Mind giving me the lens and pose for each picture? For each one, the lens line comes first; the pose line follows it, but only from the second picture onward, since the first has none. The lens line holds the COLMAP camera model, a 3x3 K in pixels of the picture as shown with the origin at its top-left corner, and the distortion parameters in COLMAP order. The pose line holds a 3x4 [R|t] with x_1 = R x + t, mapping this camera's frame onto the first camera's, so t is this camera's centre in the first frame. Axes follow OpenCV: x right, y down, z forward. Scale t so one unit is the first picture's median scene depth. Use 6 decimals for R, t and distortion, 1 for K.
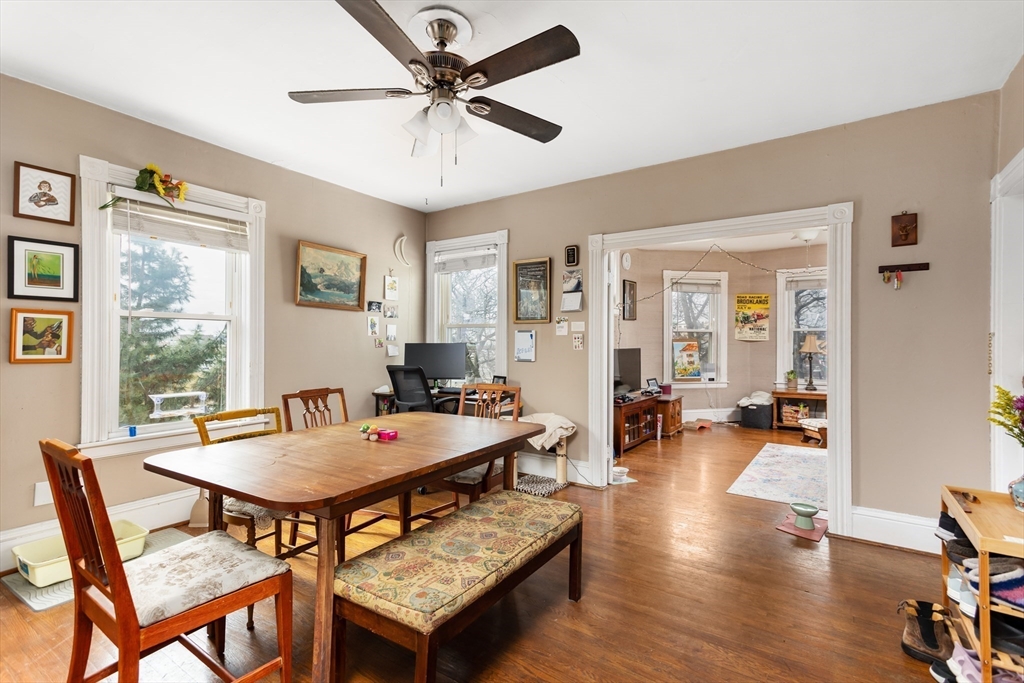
lens RADIAL K [[492.4, 0, 505.1], [0, 492.4, 338.9], [0, 0, 1]] dist [0.031885, 0.000430]
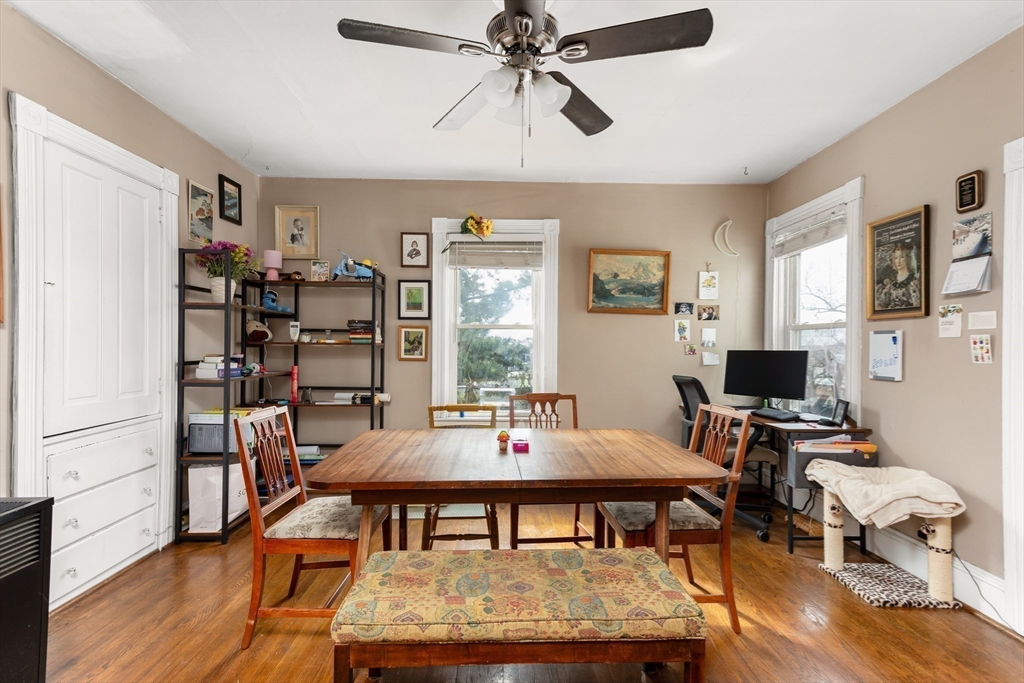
lens RADIAL K [[488.9, 0, 509.8], [0, 488.9, 346.0], [0, 0, 1]] dist [0.029701, -0.000116]
pose [[0.569416, -0.001072, -0.822049, 0.302512], [0.000168, 0.999999, -0.001188, 0.003256], [0.822050, 0.000538, 0.569415, 0.262166]]
